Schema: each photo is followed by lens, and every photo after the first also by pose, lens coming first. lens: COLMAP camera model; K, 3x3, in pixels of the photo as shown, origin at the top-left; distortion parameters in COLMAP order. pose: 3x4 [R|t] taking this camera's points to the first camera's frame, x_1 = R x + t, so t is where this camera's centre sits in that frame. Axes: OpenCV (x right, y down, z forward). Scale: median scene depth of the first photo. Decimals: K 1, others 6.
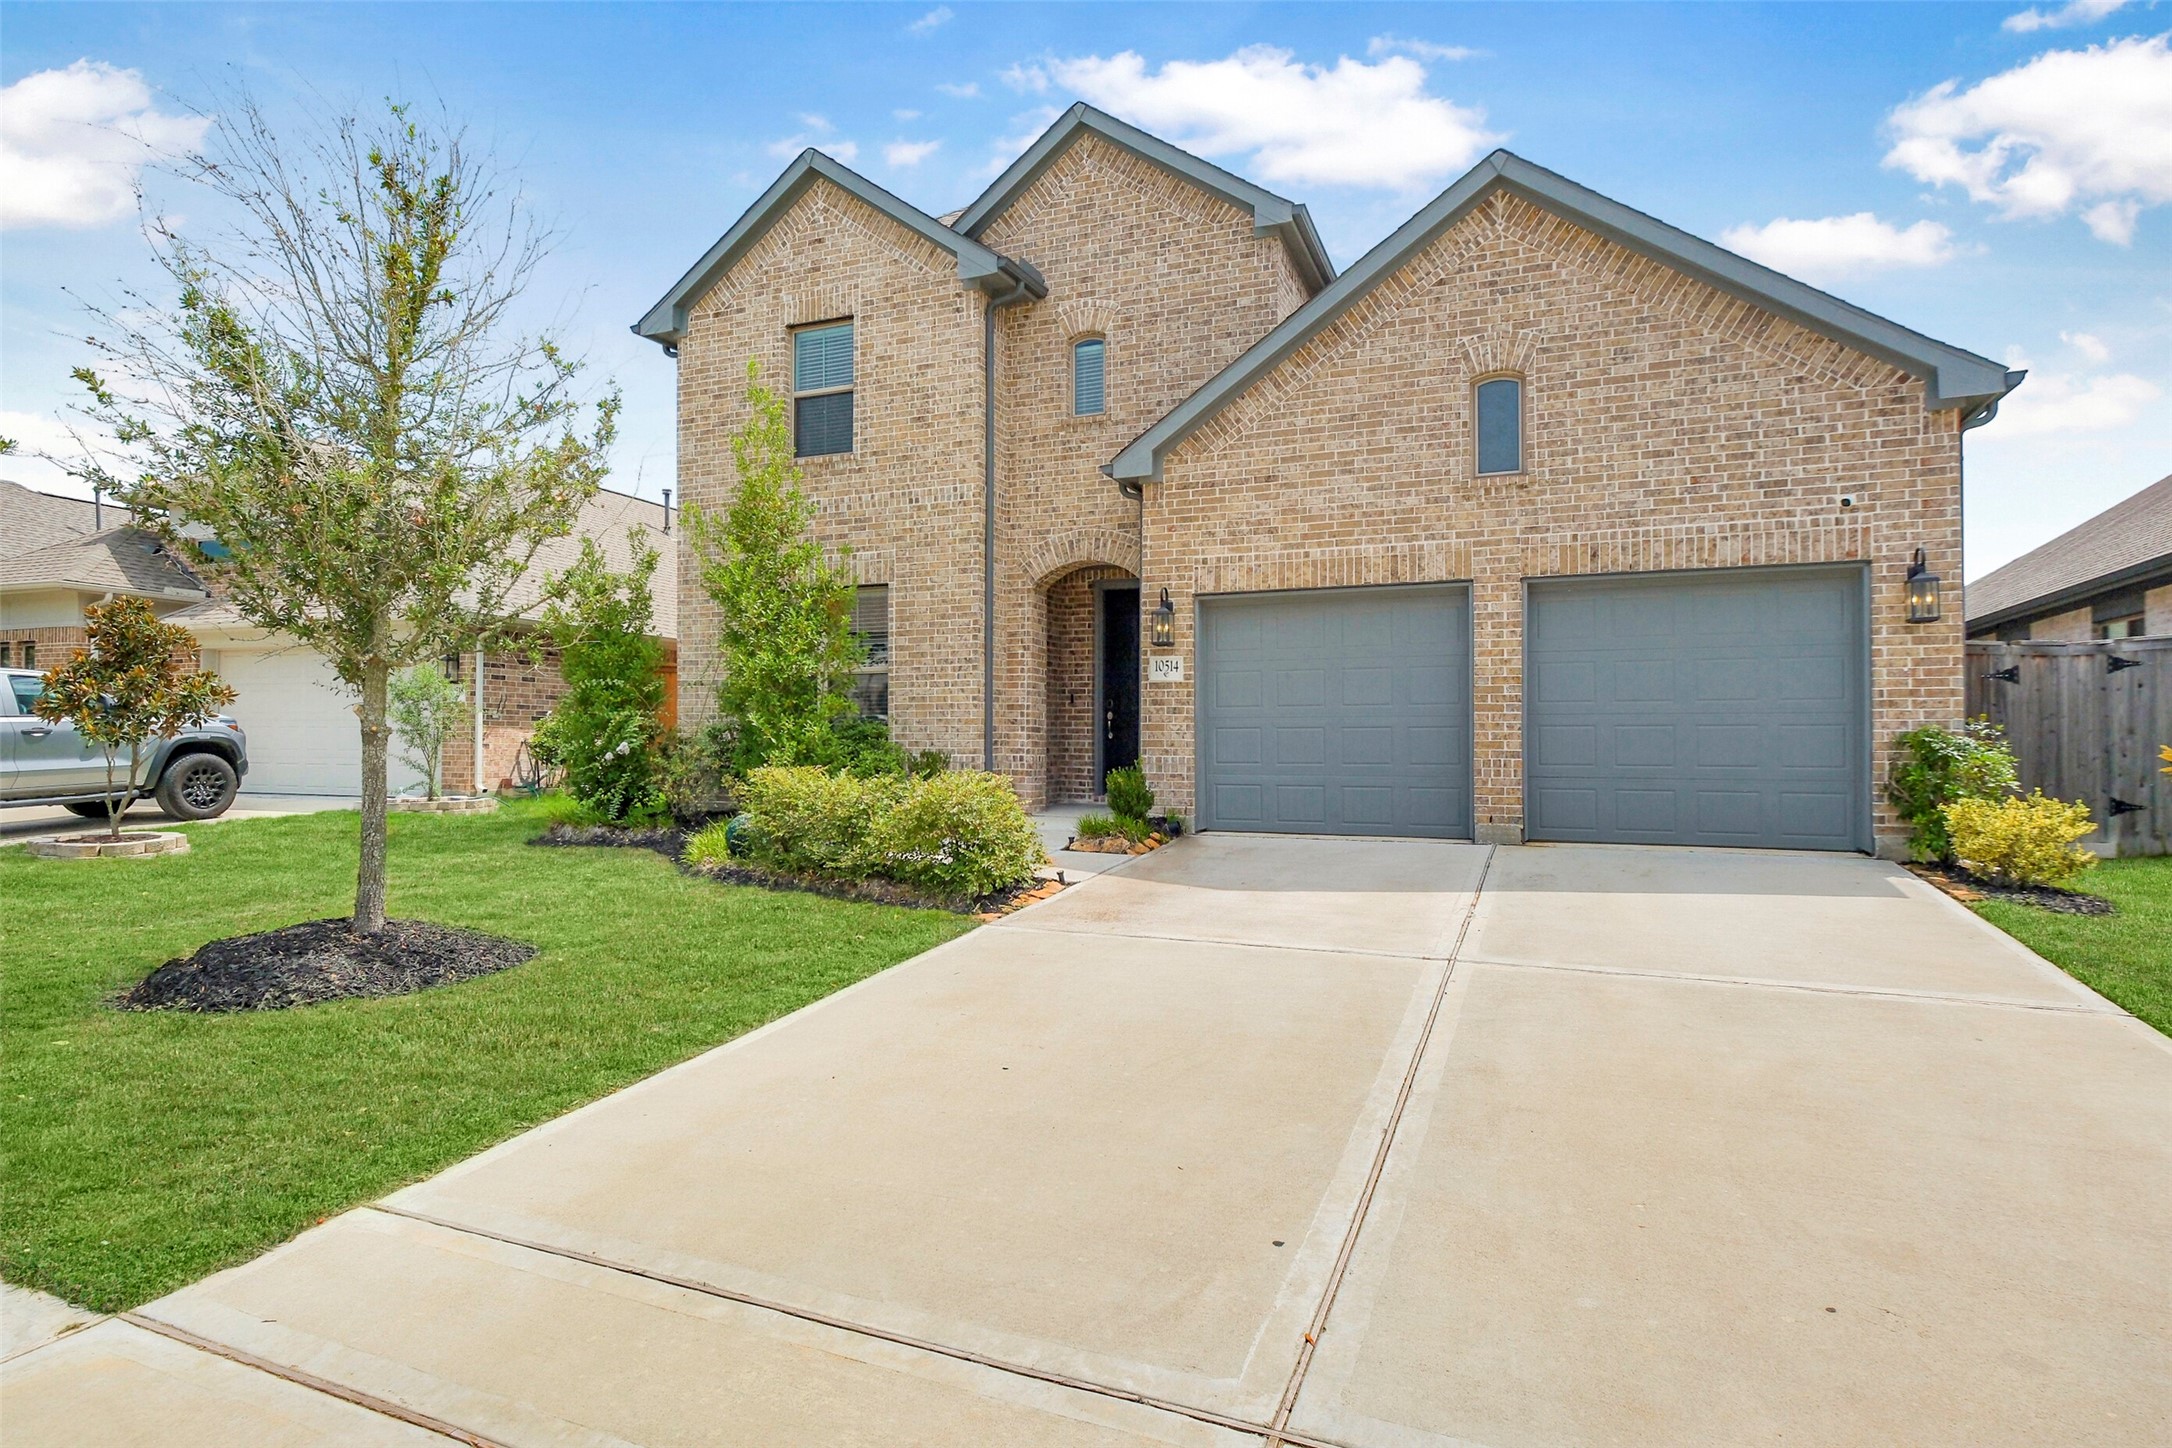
lens RADIAL K [[1063.1, 0, 1087.6], [0, 1063.1, 727.8], [0, 0, 1]] dist [0.000233, 0.000059]
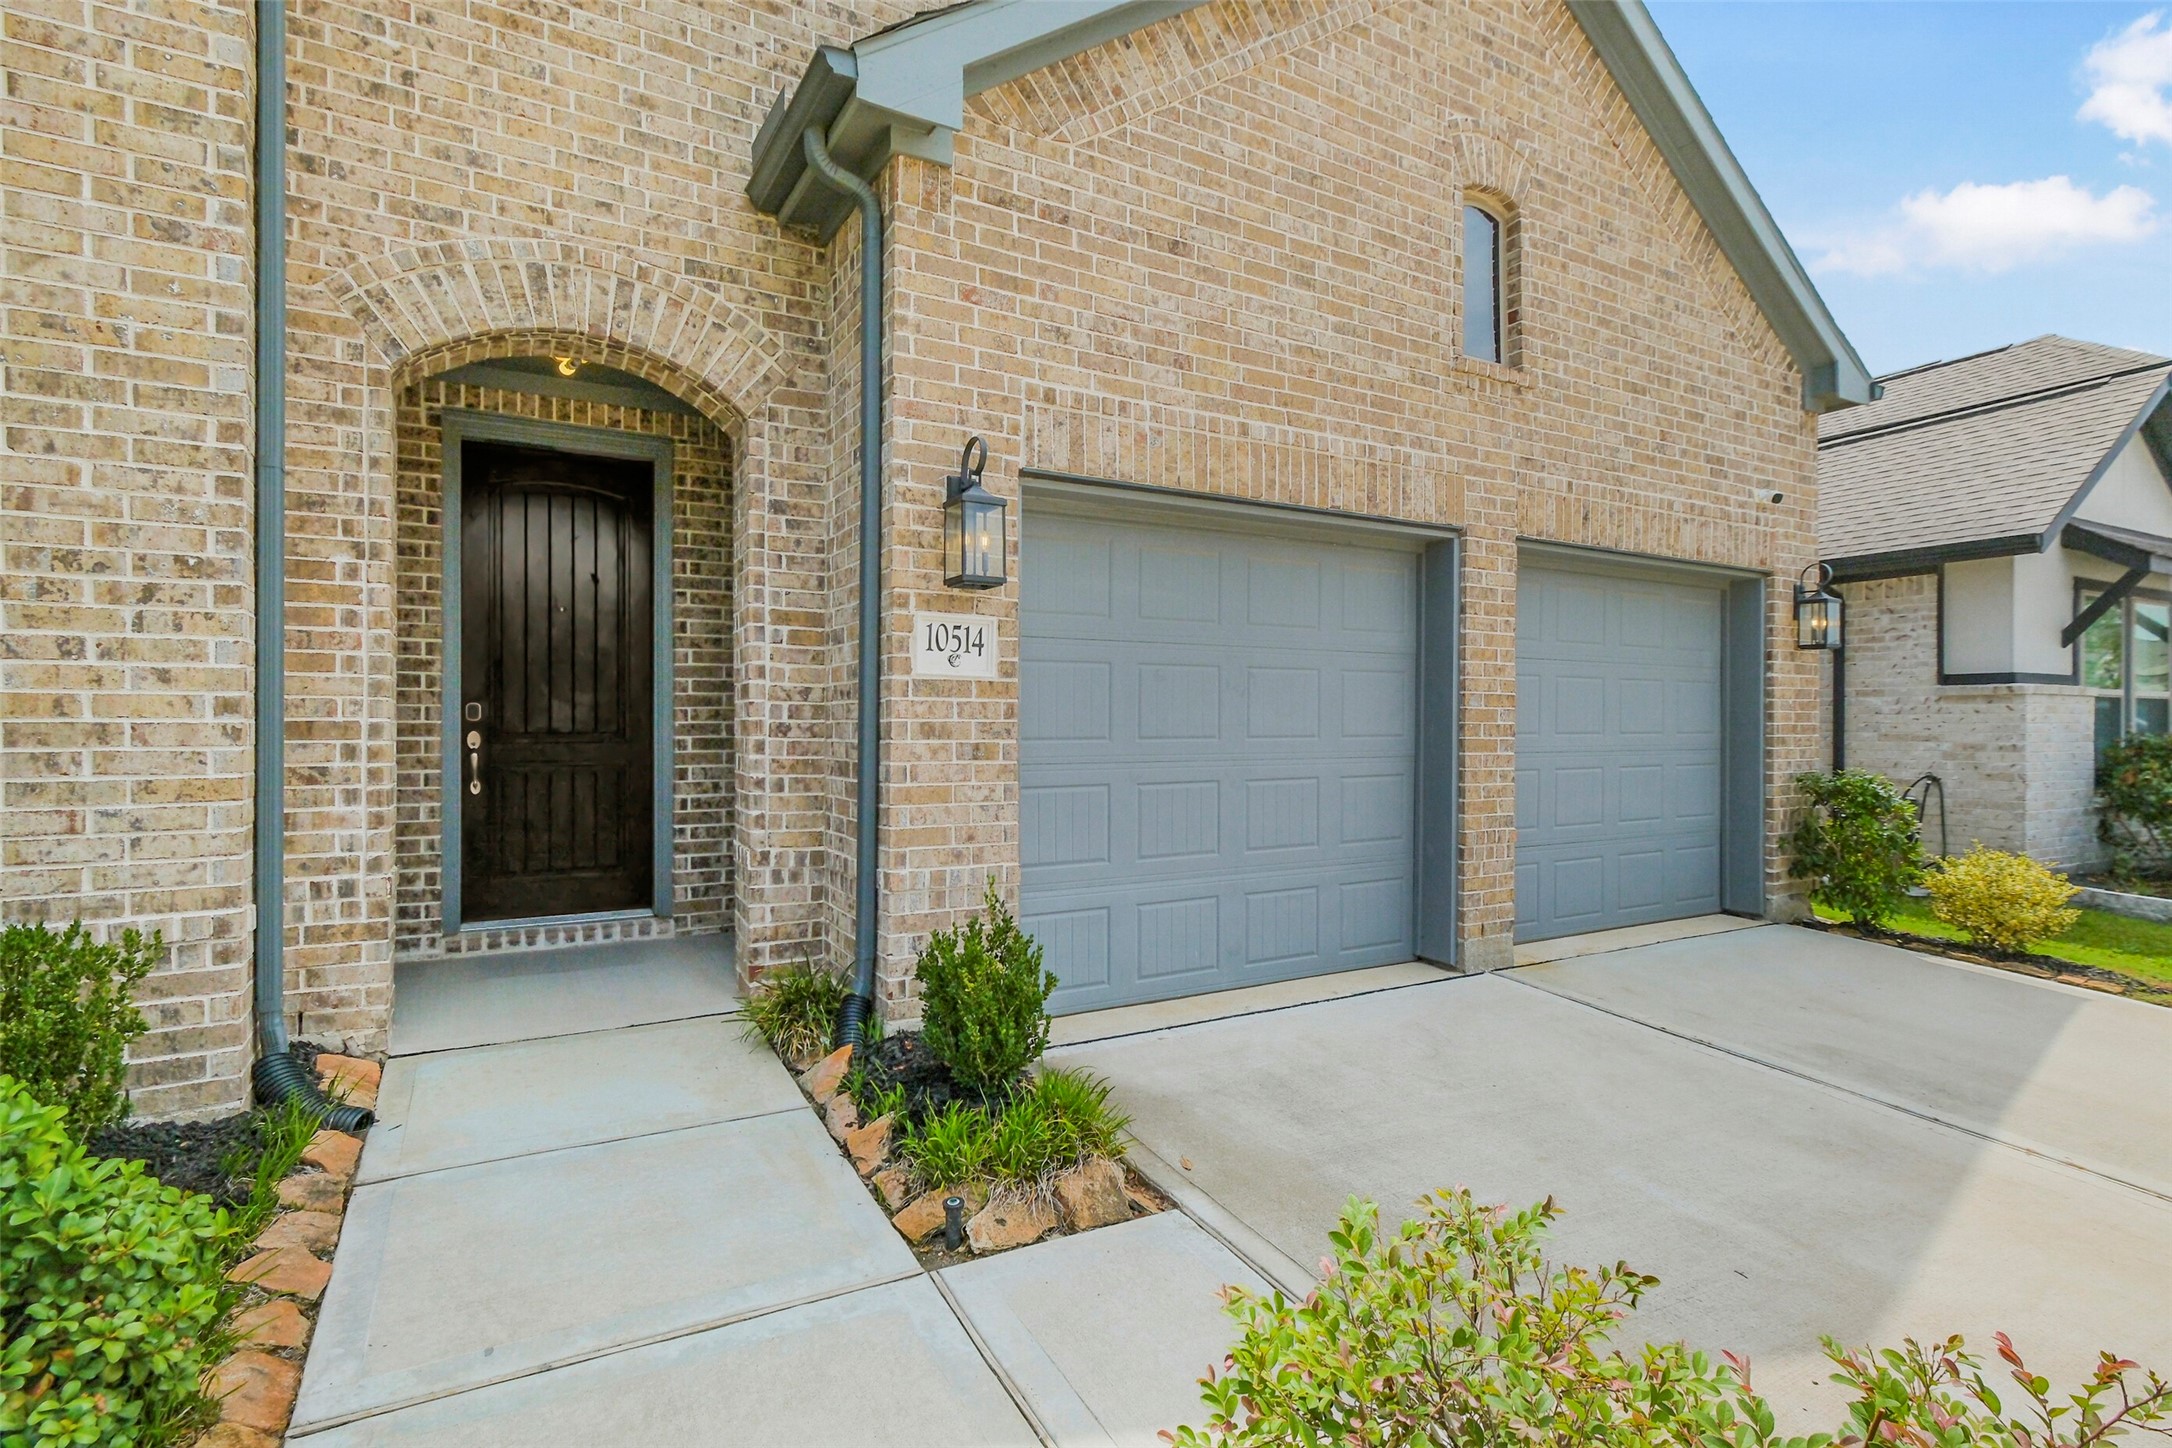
lens RADIAL K [[1038.5, 0, 1085.5], [0, 1038.5, 724.5], [0, 0, 1]] dist [0.004659, 0.000718]
pose [[0.617578, -0.000827, 0.786509, -0.208752], [-0.008351, 0.999936, 0.007608, -0.031009], [-0.786465, -0.011267, 0.617532, 0.754195]]
